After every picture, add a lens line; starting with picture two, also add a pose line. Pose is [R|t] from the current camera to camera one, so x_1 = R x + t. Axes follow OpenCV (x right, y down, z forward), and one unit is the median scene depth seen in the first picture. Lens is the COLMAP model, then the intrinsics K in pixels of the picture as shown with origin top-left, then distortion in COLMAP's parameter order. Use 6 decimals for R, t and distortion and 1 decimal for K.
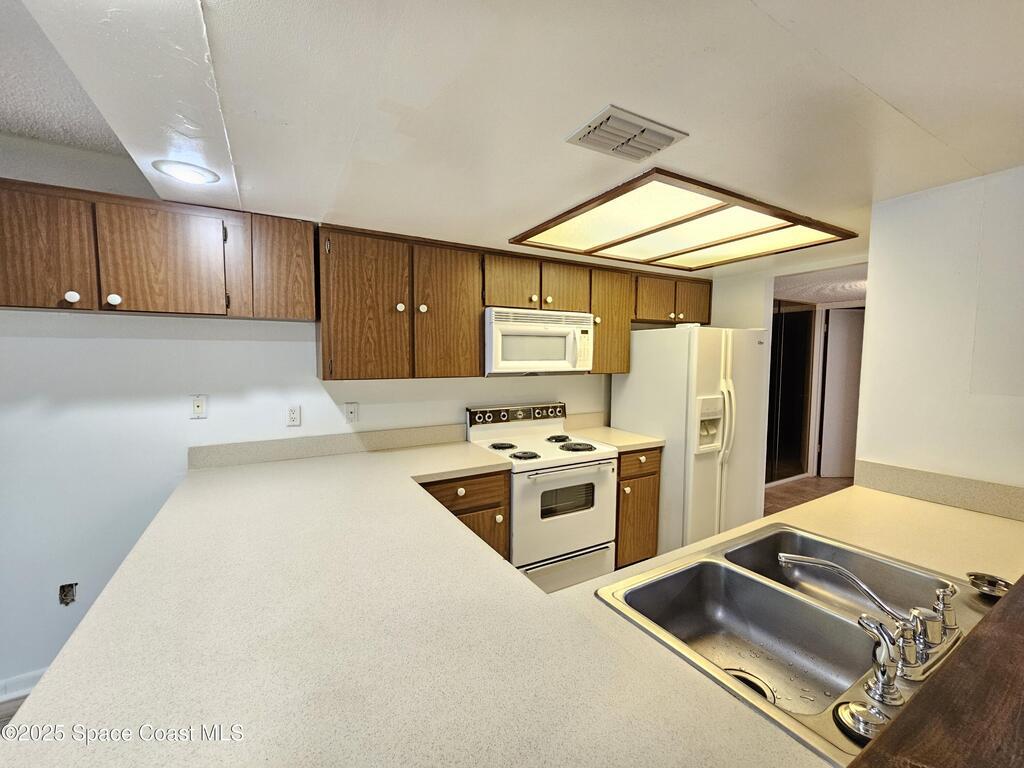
lens RADIAL K [[416.9, 0, 514.4], [0, 416.9, 381.1], [0, 0, 1]] dist [0.000420, 0.000020]
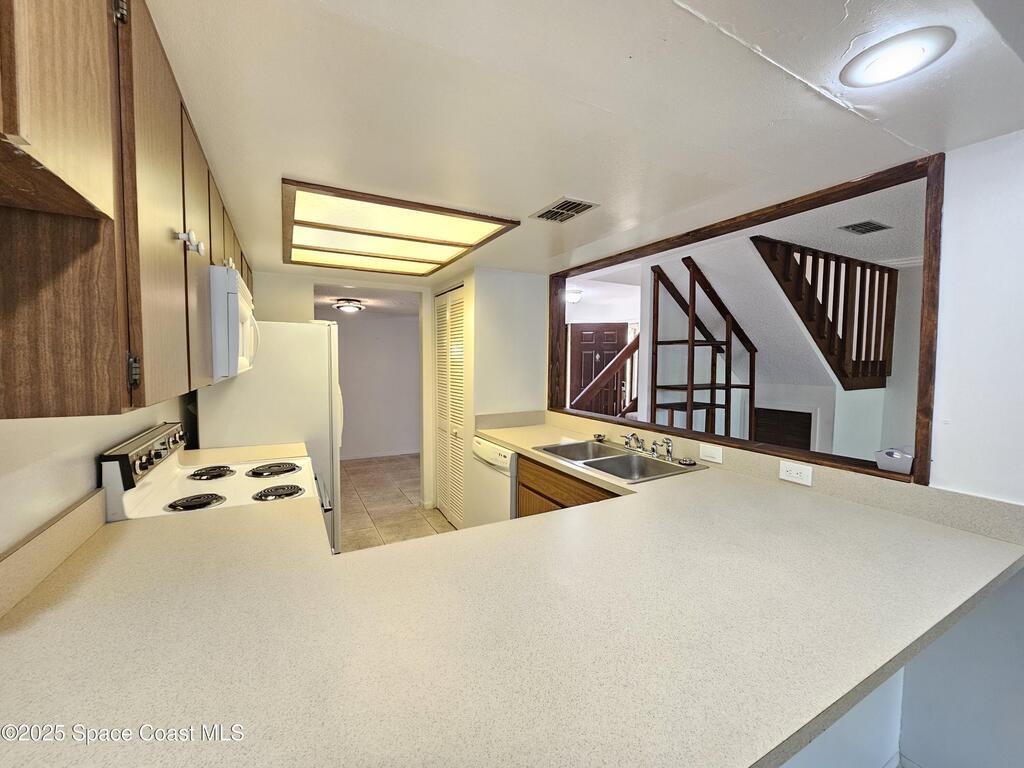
lens RADIAL K [[416.9, 0, 514.4], [0, 416.9, 381.1], [0, 0, 1]] dist [0.000420, 0.000020]
pose [[0.029987, -0.052929, 0.998148, -1.066801], [0.056699, 0.997079, 0.051169, -0.036569], [-0.997941, 0.055059, 0.032901, 0.942523]]
